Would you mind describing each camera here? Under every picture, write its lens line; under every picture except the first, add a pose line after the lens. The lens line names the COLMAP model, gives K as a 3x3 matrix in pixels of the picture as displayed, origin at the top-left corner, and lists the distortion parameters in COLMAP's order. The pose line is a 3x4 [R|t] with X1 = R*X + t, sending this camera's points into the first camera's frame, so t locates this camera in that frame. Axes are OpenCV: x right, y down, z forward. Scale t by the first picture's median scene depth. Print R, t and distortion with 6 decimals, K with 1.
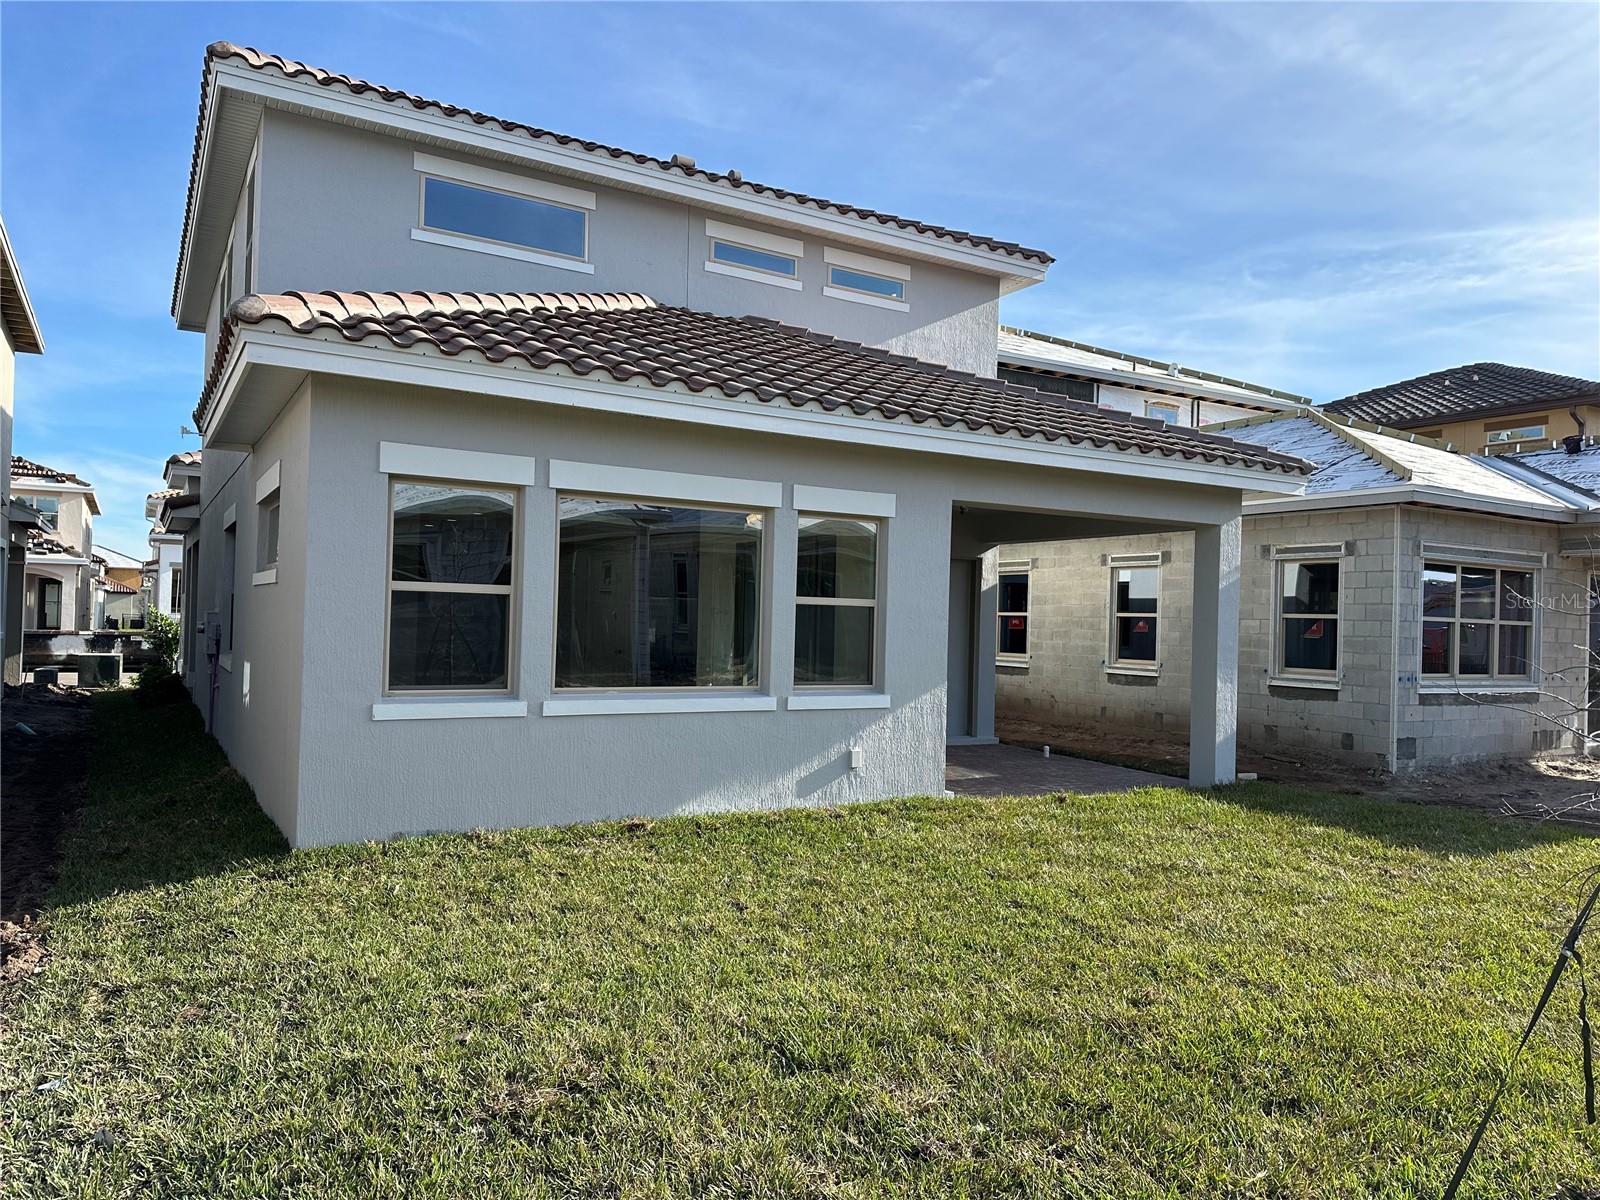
lens RADIAL K [[1113.9, 0, 791.8], [0, 1113.9, 620.7], [0, 0, 1]] dist [0.075093, -0.093491]
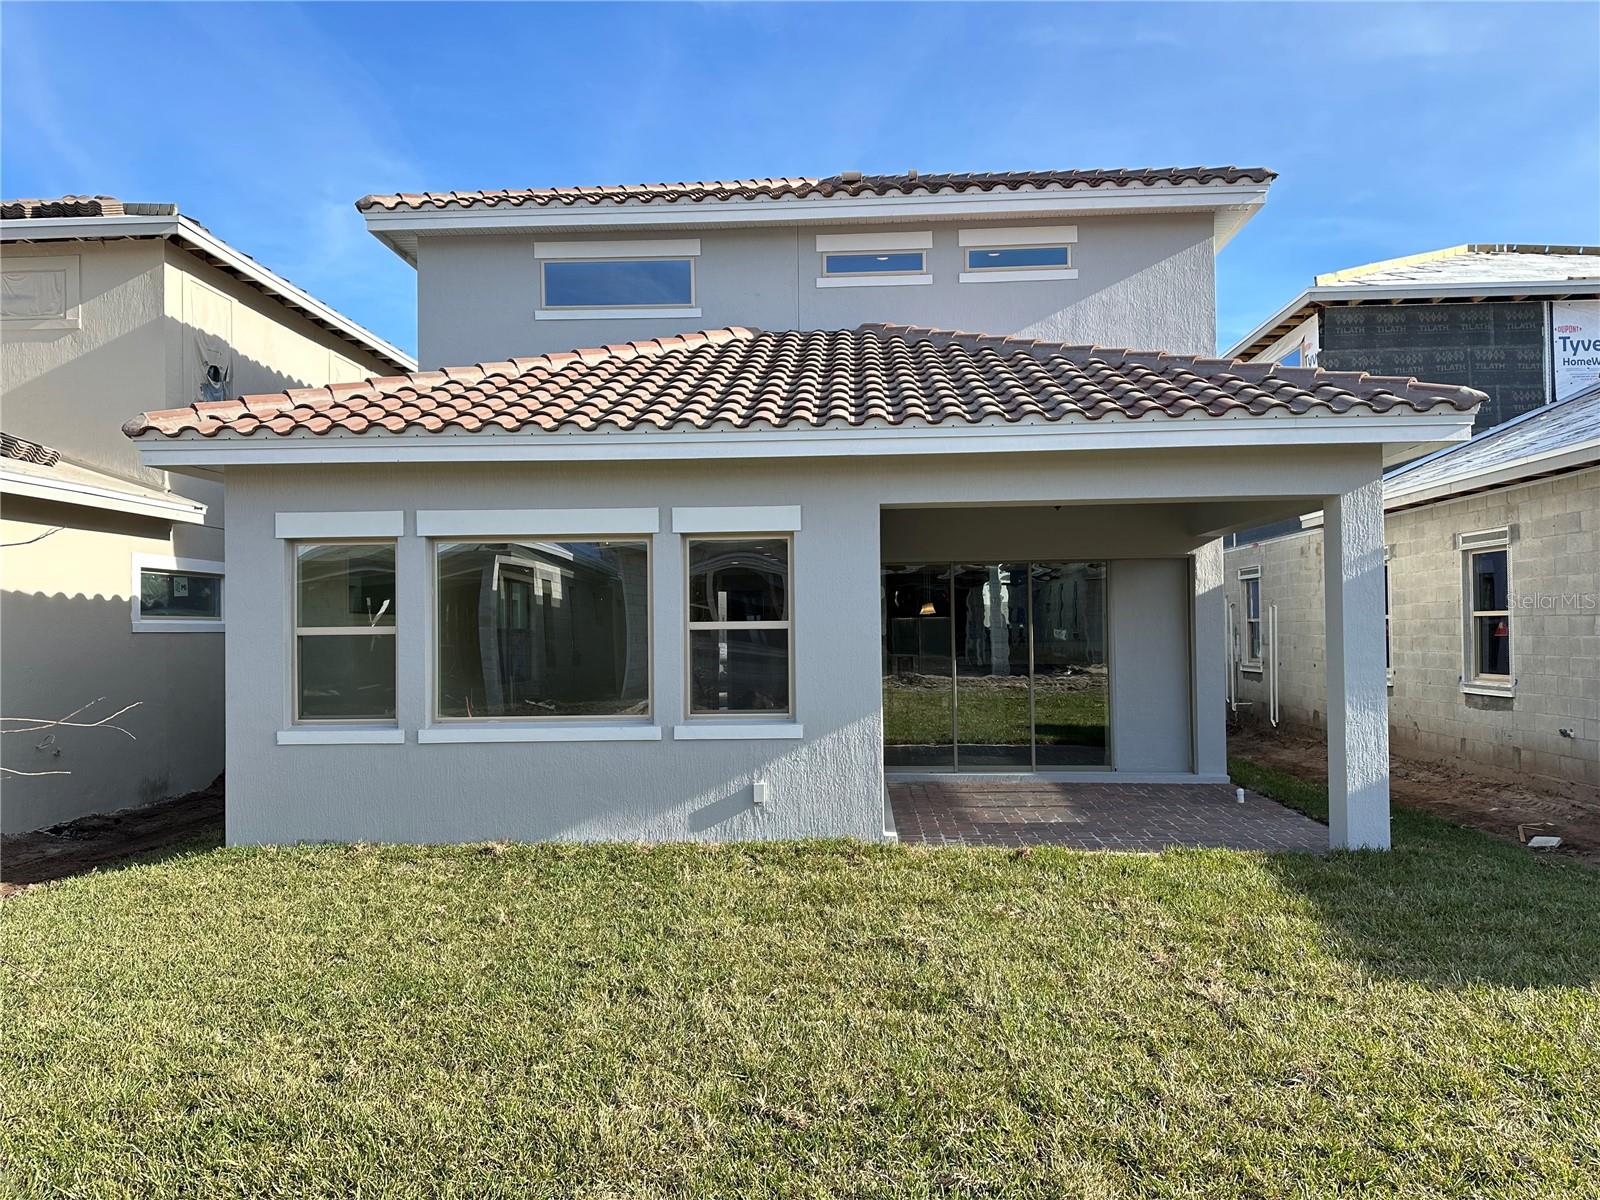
lens RADIAL K [[1113.9, 0, 791.8], [0, 1113.9, 620.7], [0, 0, 1]] dist [0.075093, -0.093491]
pose [[0.835387, -0.042830, -0.547992, 0.487625], [0.034608, 0.999080, -0.025328, 0.003665], [0.548572, 0.002194, 0.836100, 0.192007]]
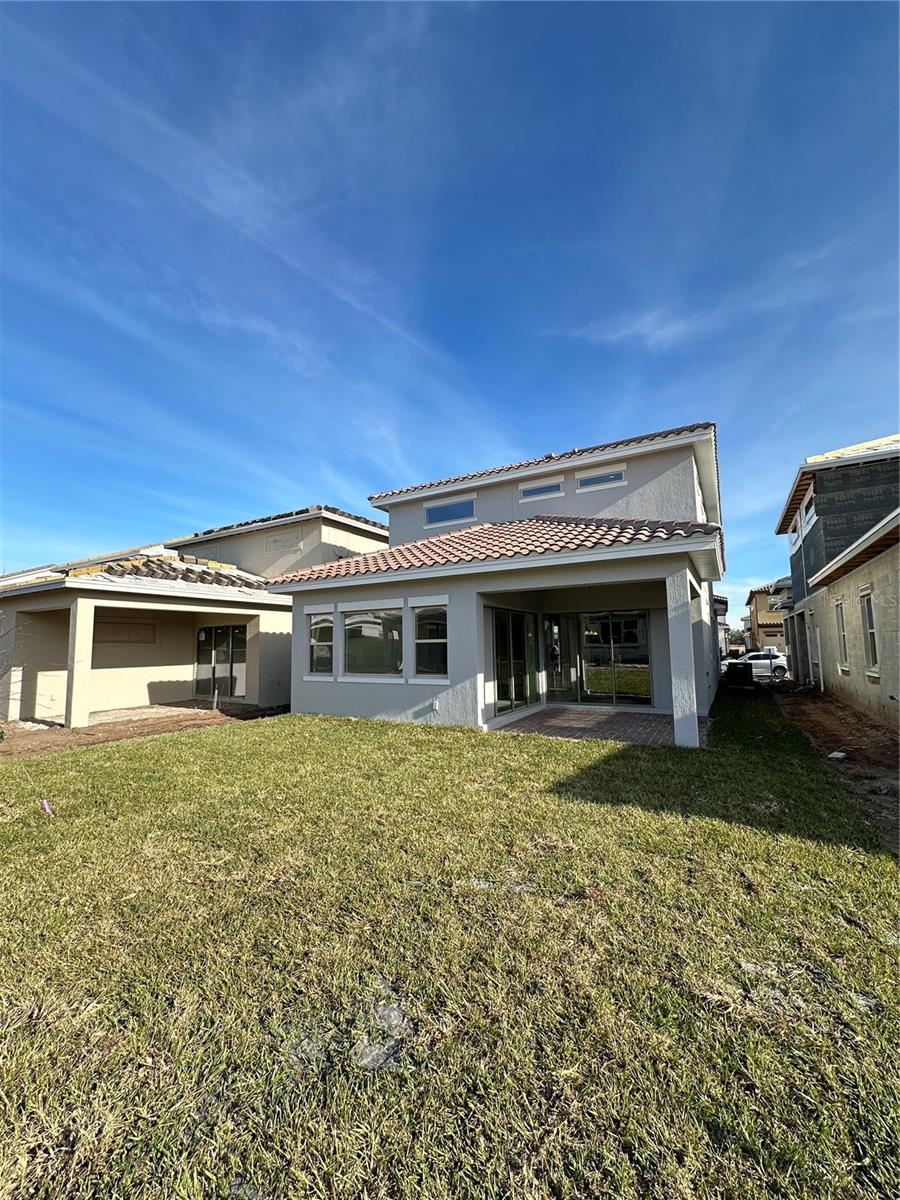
lens RADIAL K [[480.0, 0, 450.0], [0, 480.0, 600.0], [0, 0, 1]] dist [-0.000931, 0.000281]
pose [[0.496411, -0.120553, -0.859676, 0.815183], [0.030187, 0.992109, -0.121693, 0.019504], [0.867563, 0.034459, 0.496133, 0.410653]]
